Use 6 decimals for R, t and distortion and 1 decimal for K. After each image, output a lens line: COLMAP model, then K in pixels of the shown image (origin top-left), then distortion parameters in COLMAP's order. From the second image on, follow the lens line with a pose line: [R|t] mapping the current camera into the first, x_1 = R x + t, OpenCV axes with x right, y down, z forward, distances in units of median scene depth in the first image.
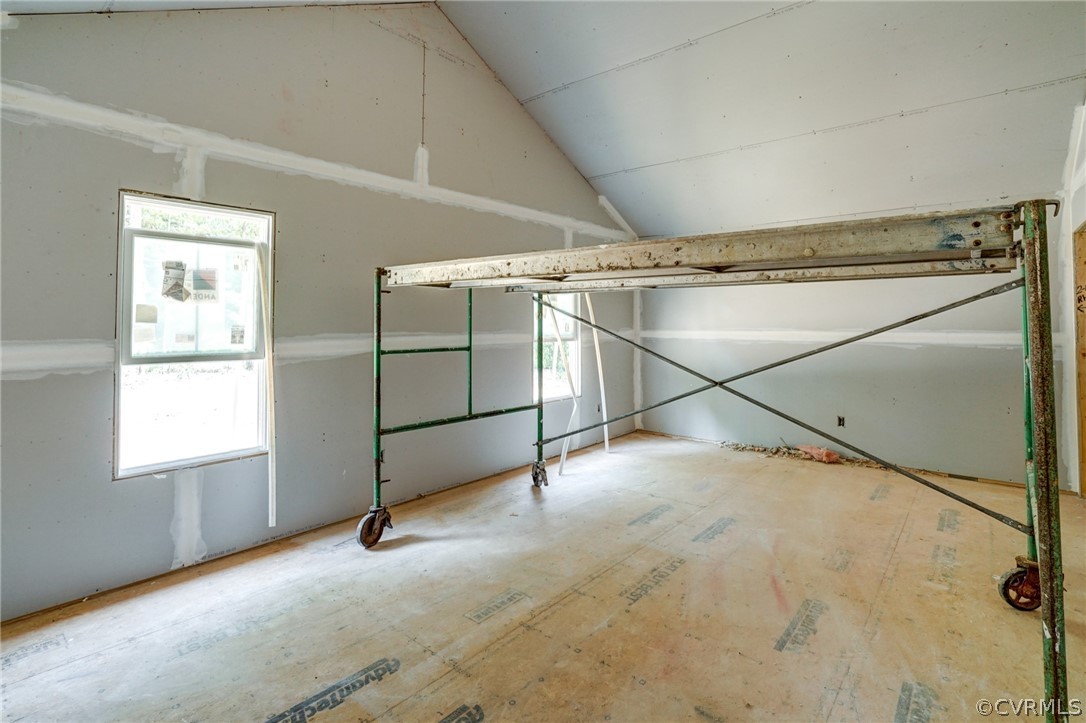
lens RADIAL K [[534.5, 0, 523.9], [0, 534.5, 307.9], [0, 0, 1]] dist [-0.055197, 0.020239]
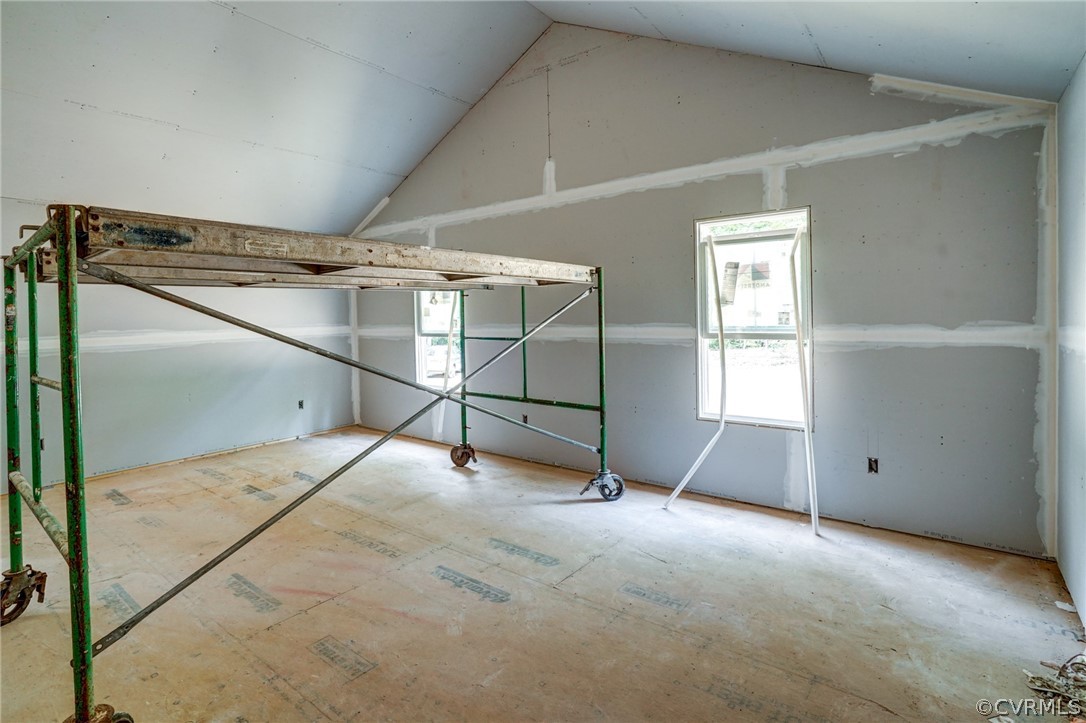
lens RADIAL K [[541.3, 0, 536.7], [0, 541.3, 319.8], [0, 0, 1]] dist [-0.049881, 0.026553]
pose [[0.049742, 0.015013, -0.998649, 1.248618], [0.049092, 0.998642, 0.017458, 0.019913], [0.997555, -0.049894, 0.048938, 1.162841]]
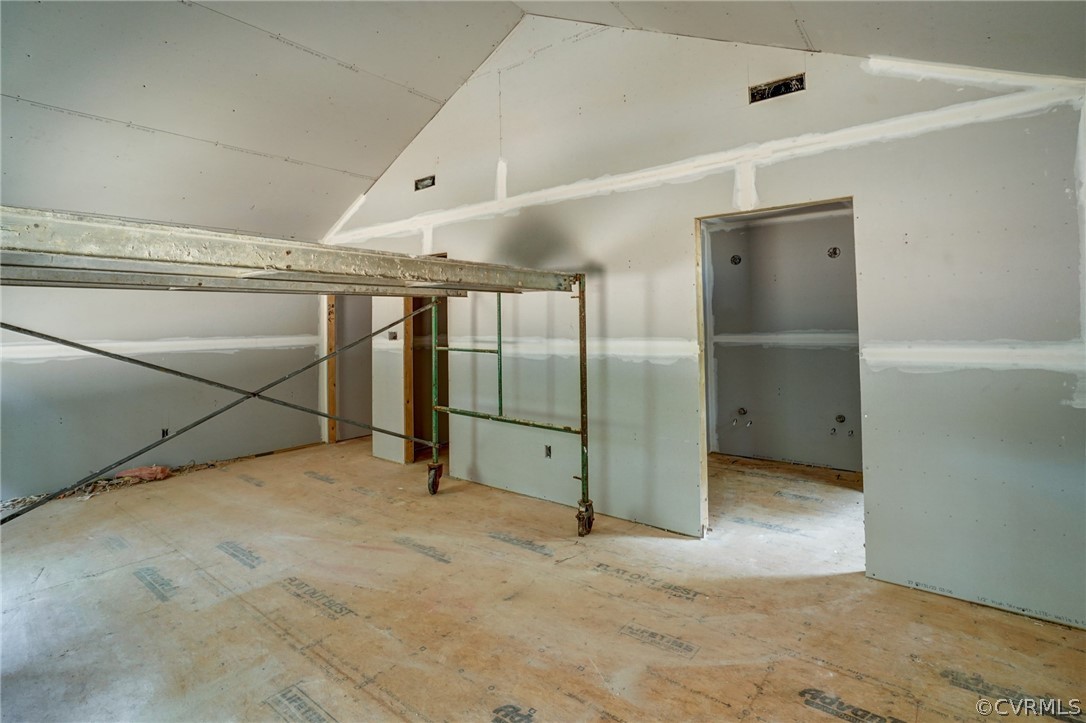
lens RADIAL K [[541.3, 0, 536.7], [0, 541.3, 319.8], [0, 0, 1]] dist [-0.049881, 0.026553]
pose [[-0.040427, 0.007637, 0.999153, -0.642710], [-0.008095, 0.999935, -0.007971, 0.012410], [-0.999150, -0.008410, -0.040362, 0.557342]]
